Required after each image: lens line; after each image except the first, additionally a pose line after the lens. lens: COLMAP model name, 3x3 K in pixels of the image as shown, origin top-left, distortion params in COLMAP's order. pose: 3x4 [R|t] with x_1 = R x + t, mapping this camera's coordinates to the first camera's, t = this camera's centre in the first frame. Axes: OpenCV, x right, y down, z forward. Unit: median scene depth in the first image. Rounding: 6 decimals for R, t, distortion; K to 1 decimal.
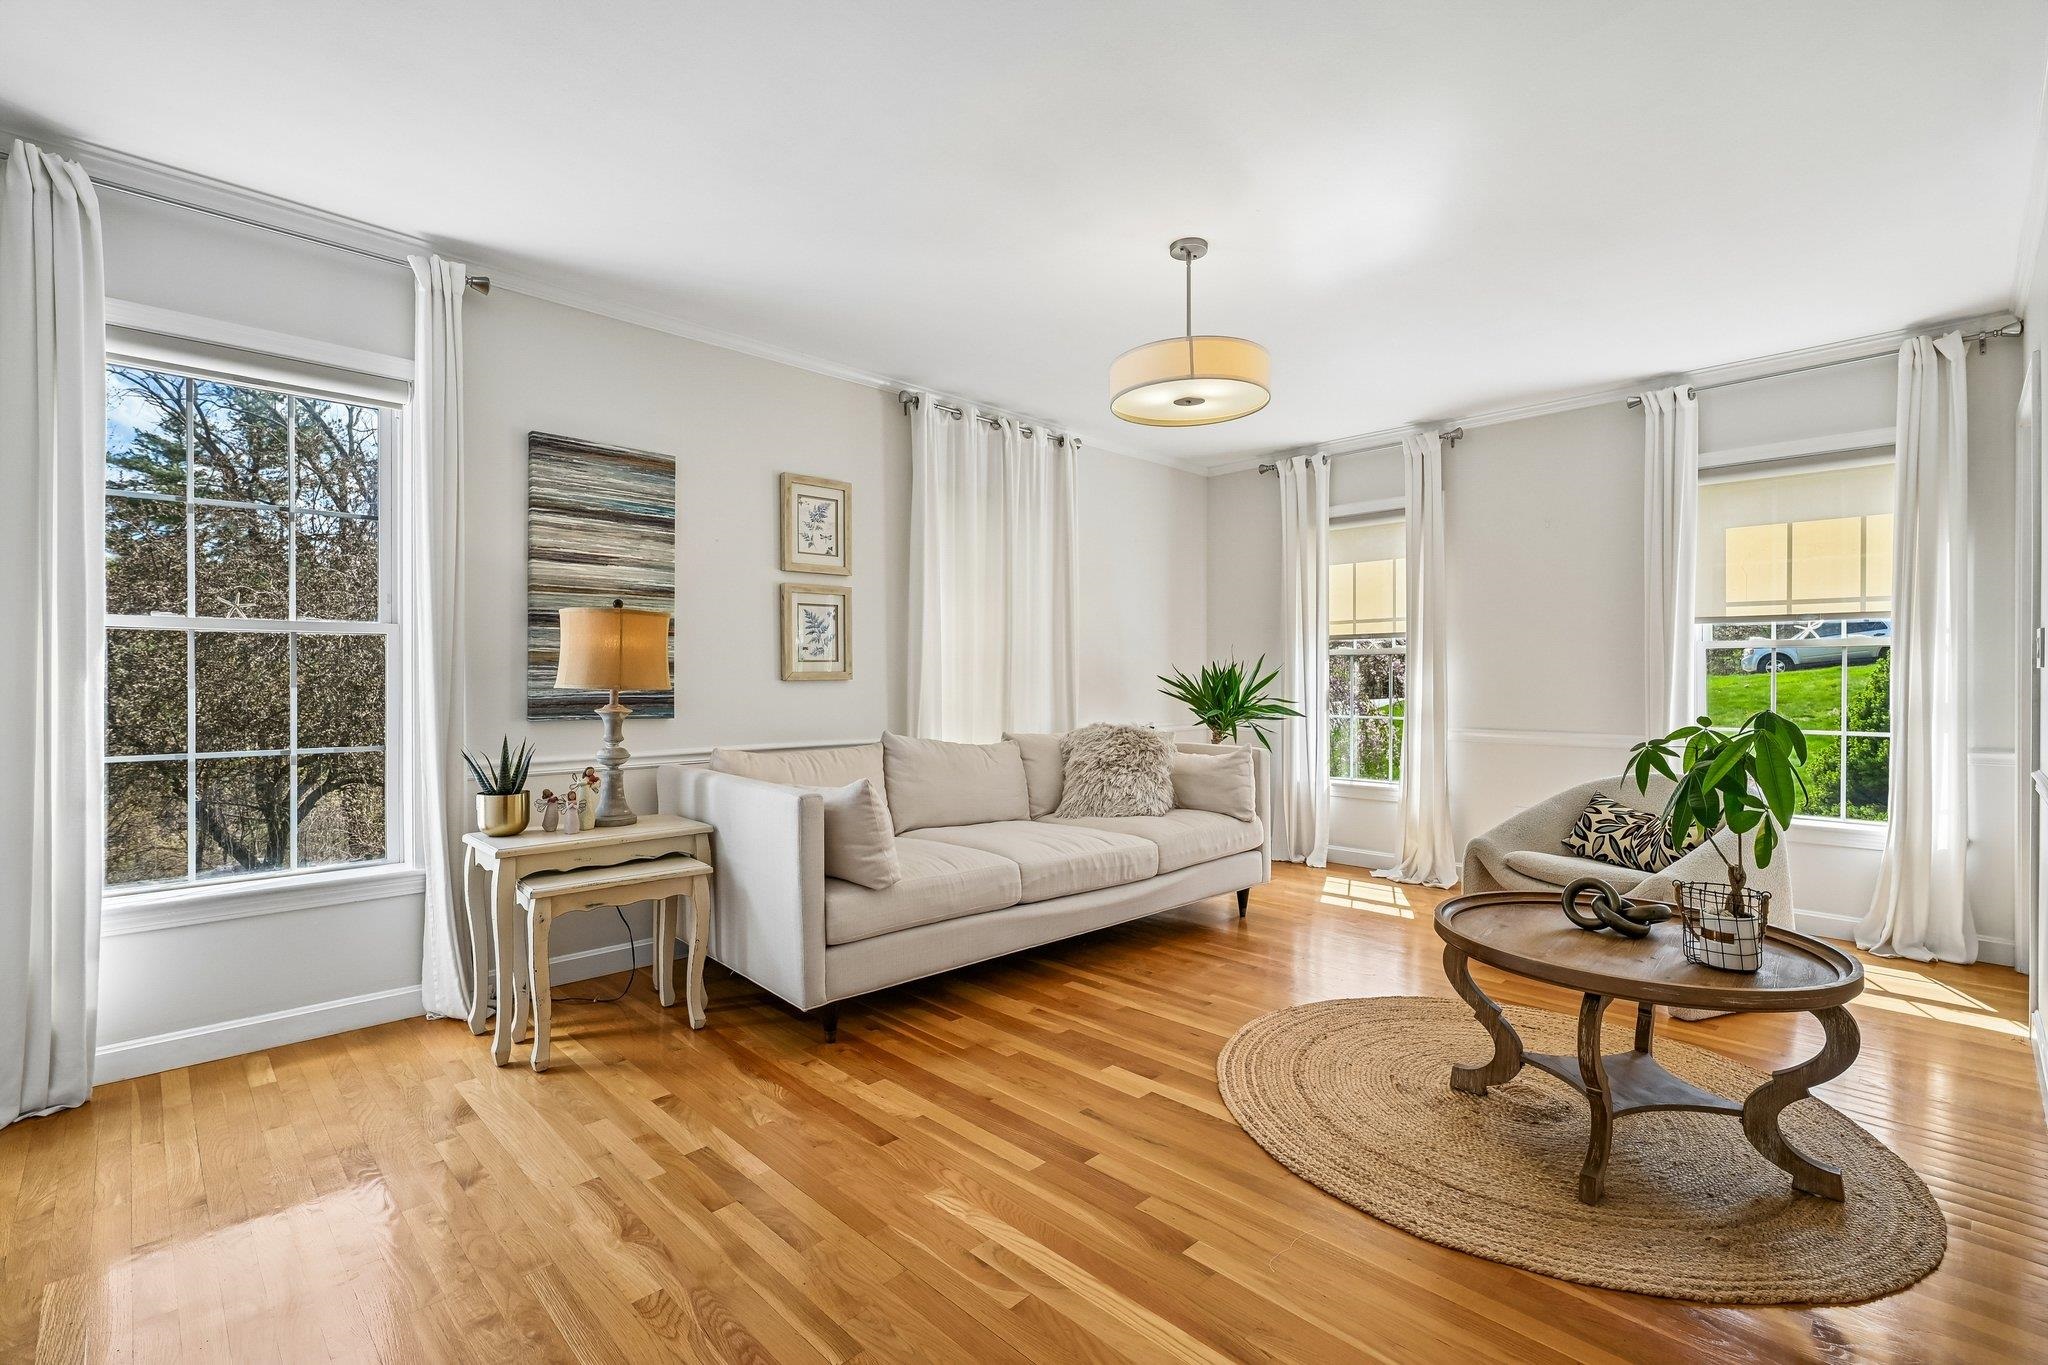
lens RADIAL K [[921.7, 0, 1027.8], [0, 921.7, 679.4], [0, 0, 1]] dist [0.004208, -0.000133]
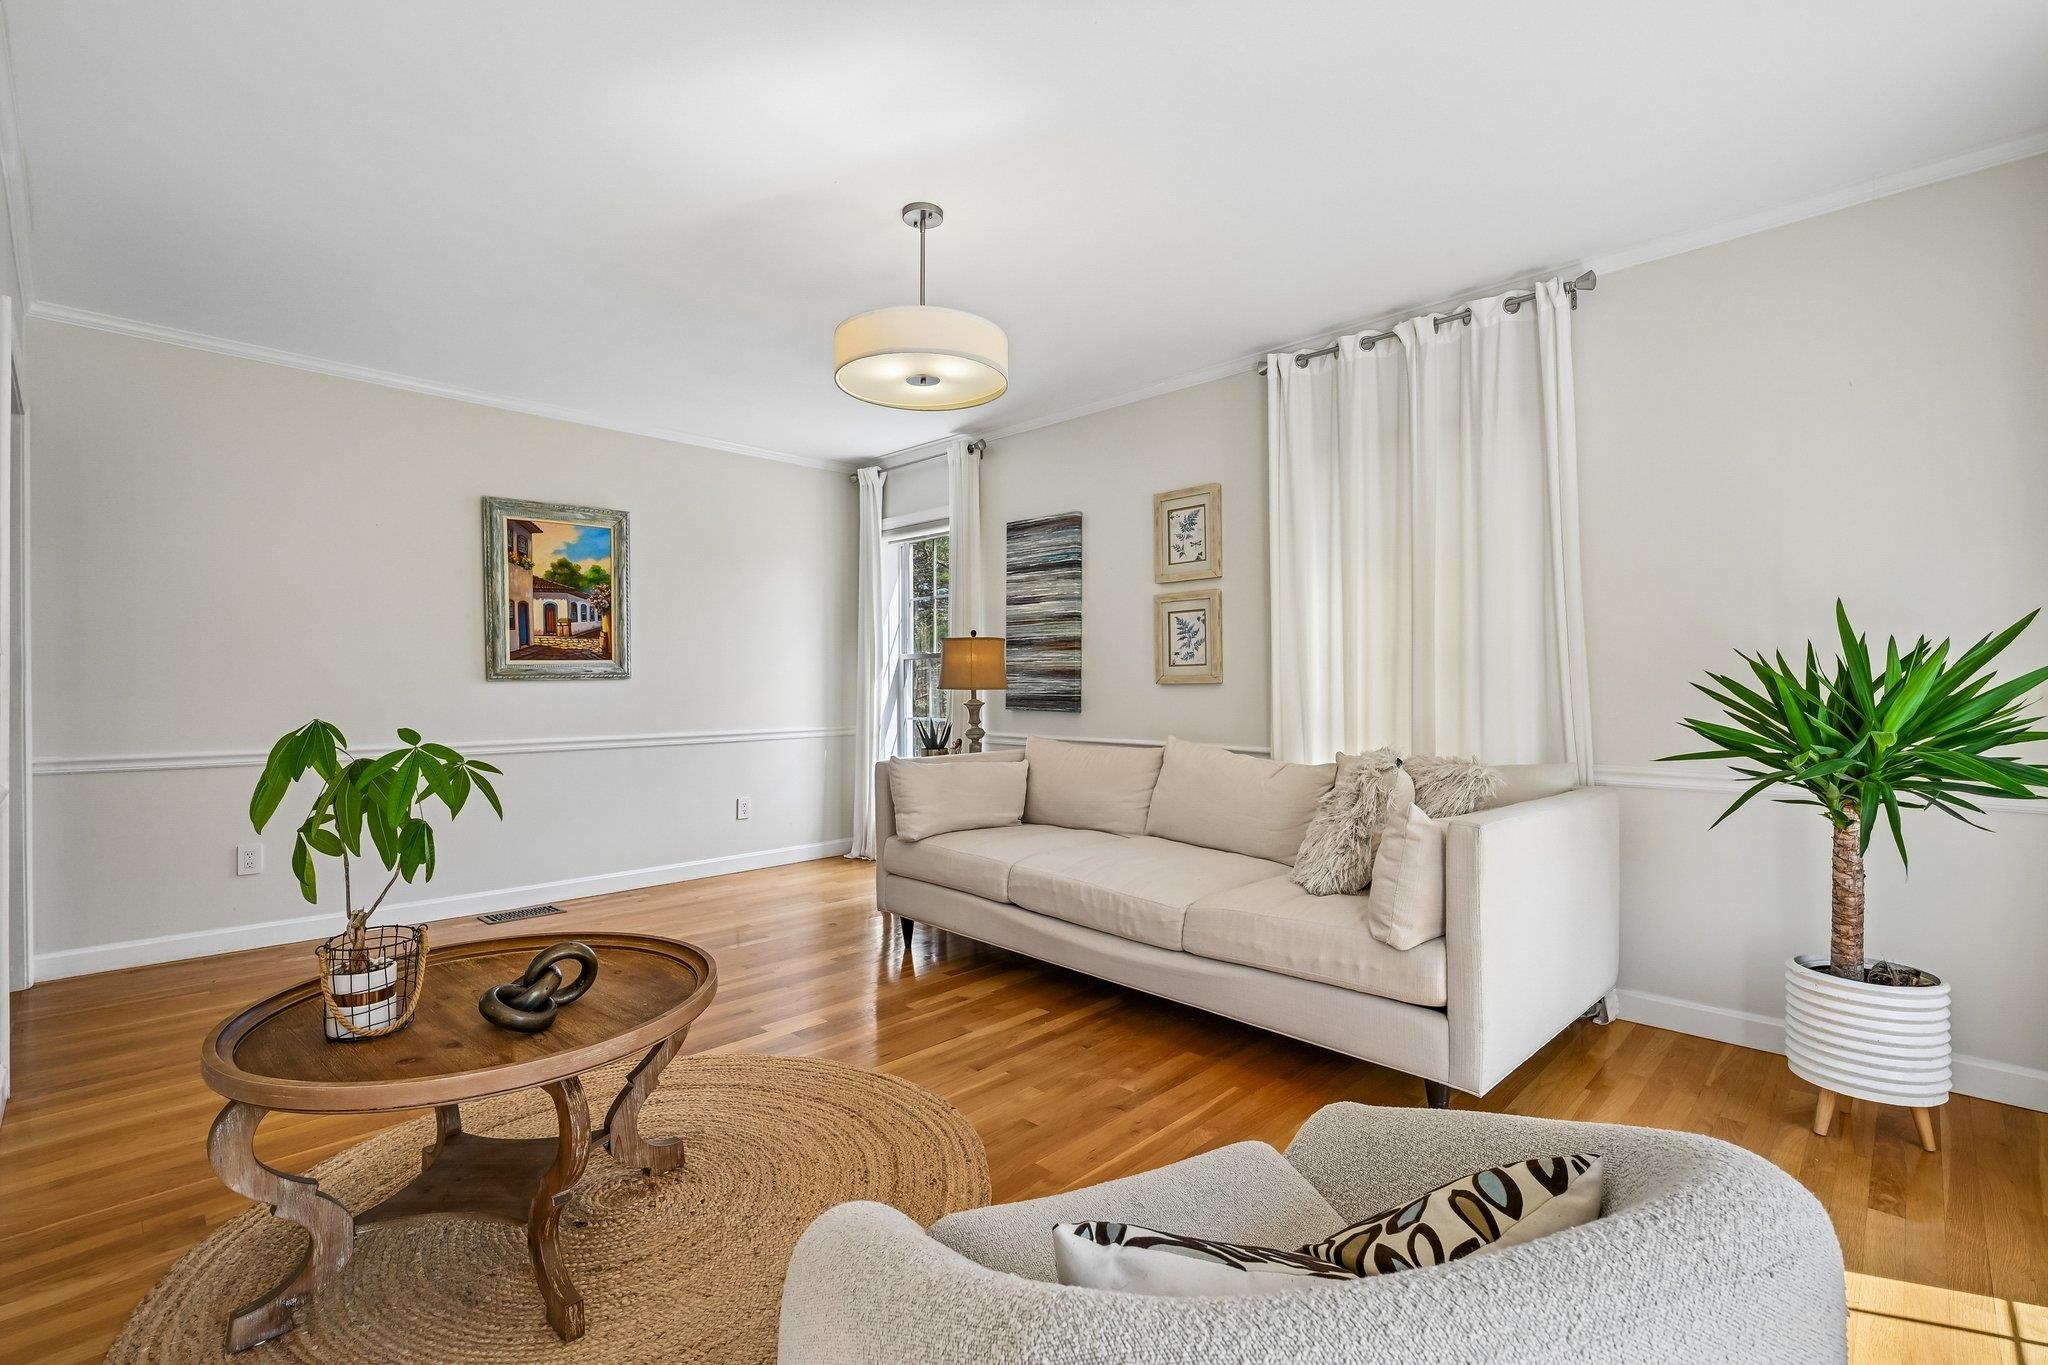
lens RADIAL K [[921.7, 0, 1024.8], [0, 921.7, 683.4], [0, 0, 1]] dist [0.004208, -0.000133]
pose [[0.007410, -0.001243, -0.999972, 0.937798], [-0.002323, 0.999997, -0.001260, 0.002524], [0.999970, 0.002332, 0.007407, 0.940903]]
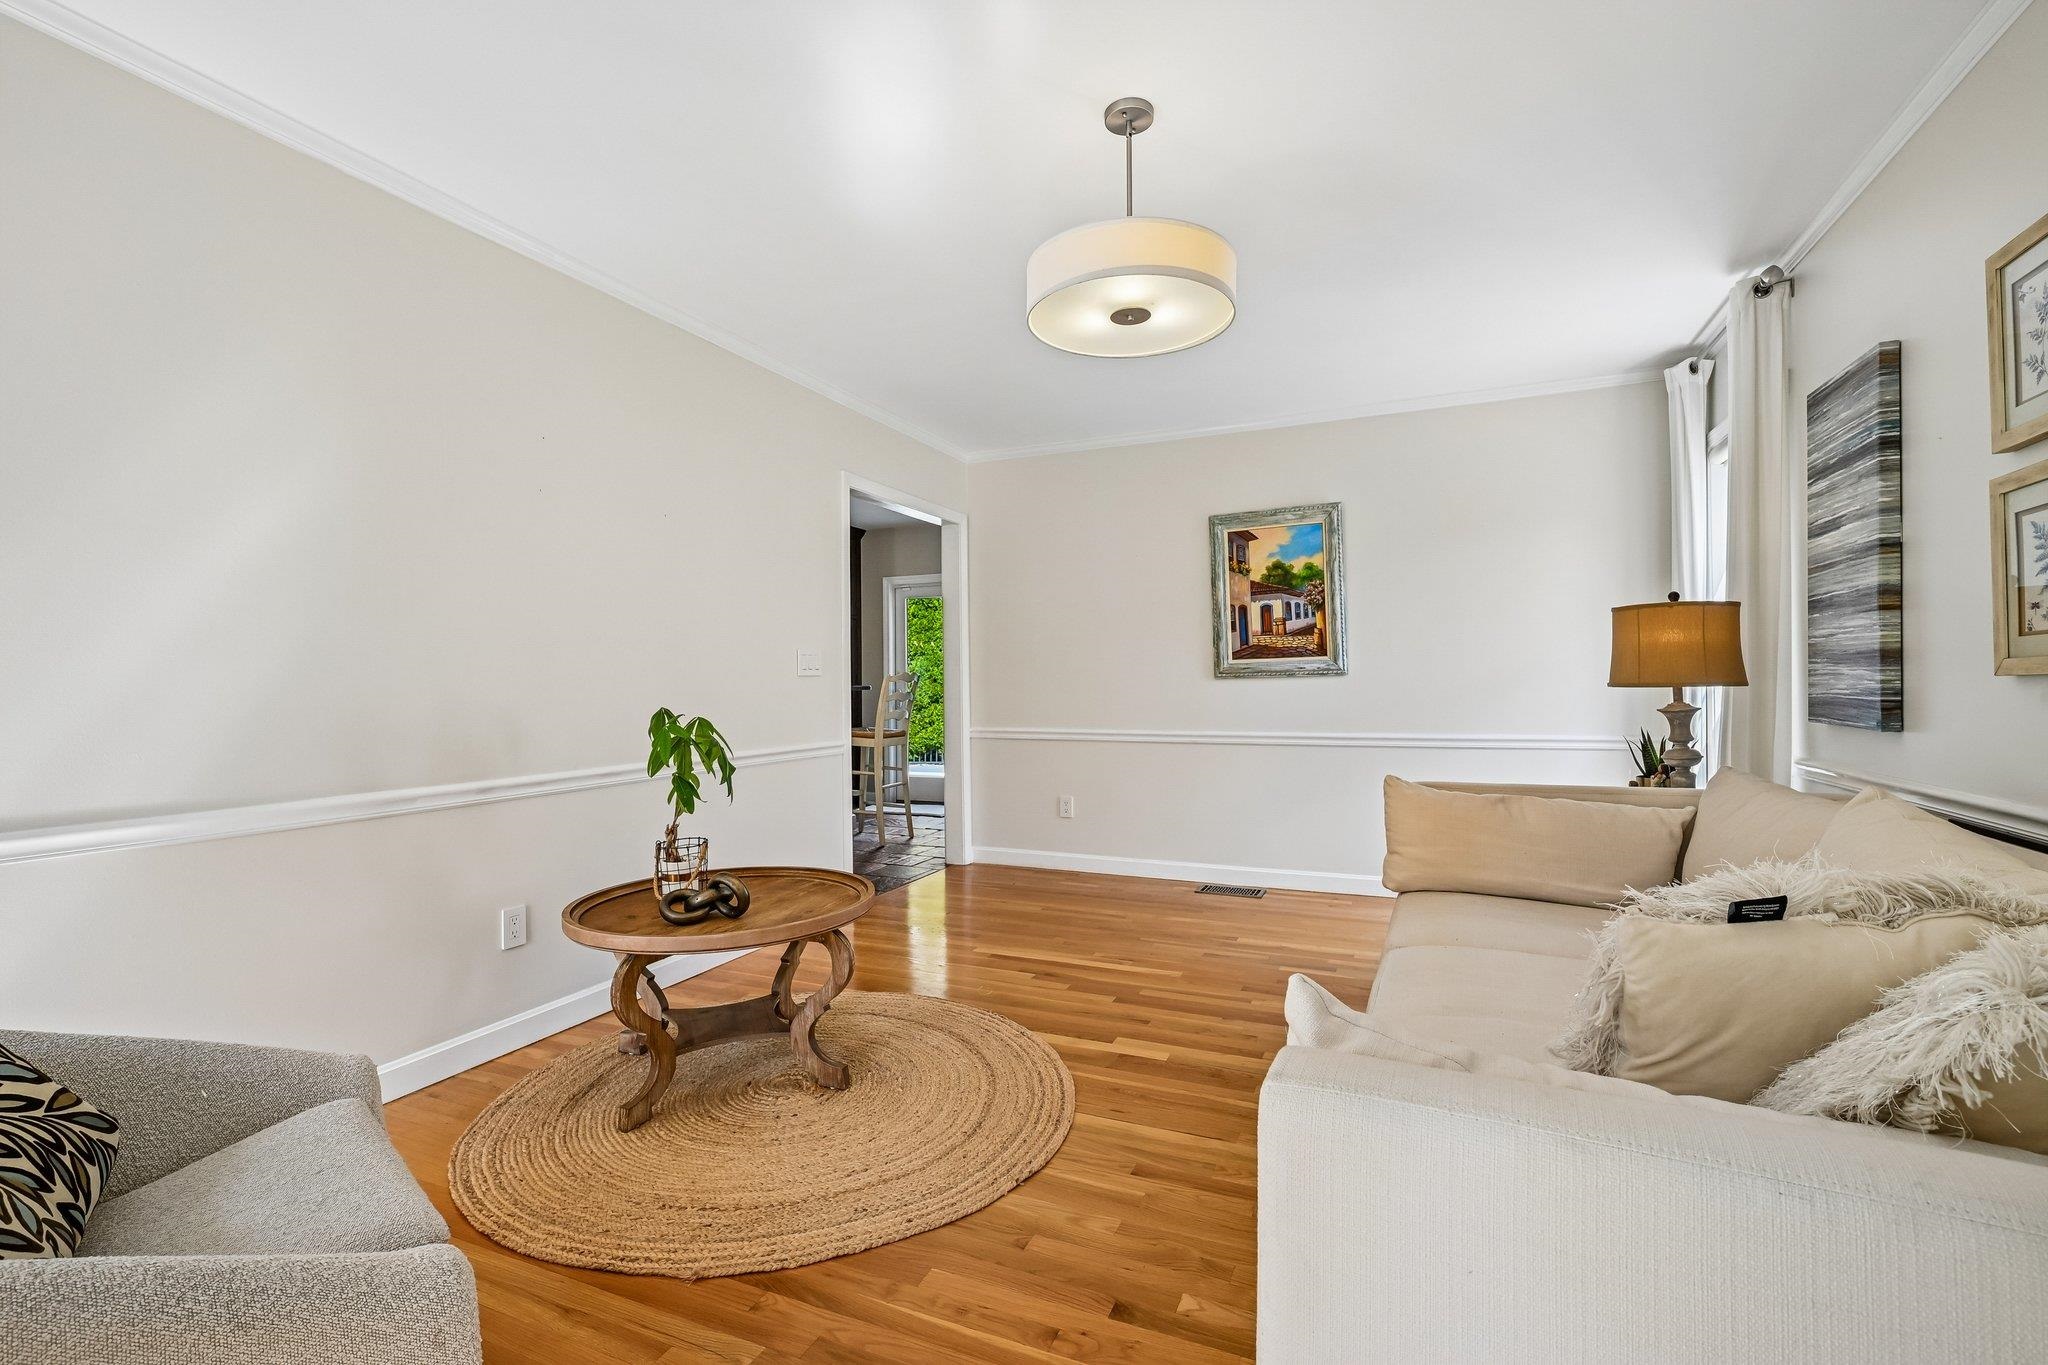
lens RADIAL K [[921.7, 0, 1014.4], [0, 921.7, 677.1], [0, 0, 1]] dist [0.004208, -0.000133]
pose [[-0.935190, 0.003991, -0.354123, 0.459931], [0.005926, 0.999973, -0.004380, 0.001091], [0.354096, -0.006194, -0.935188, 1.440934]]
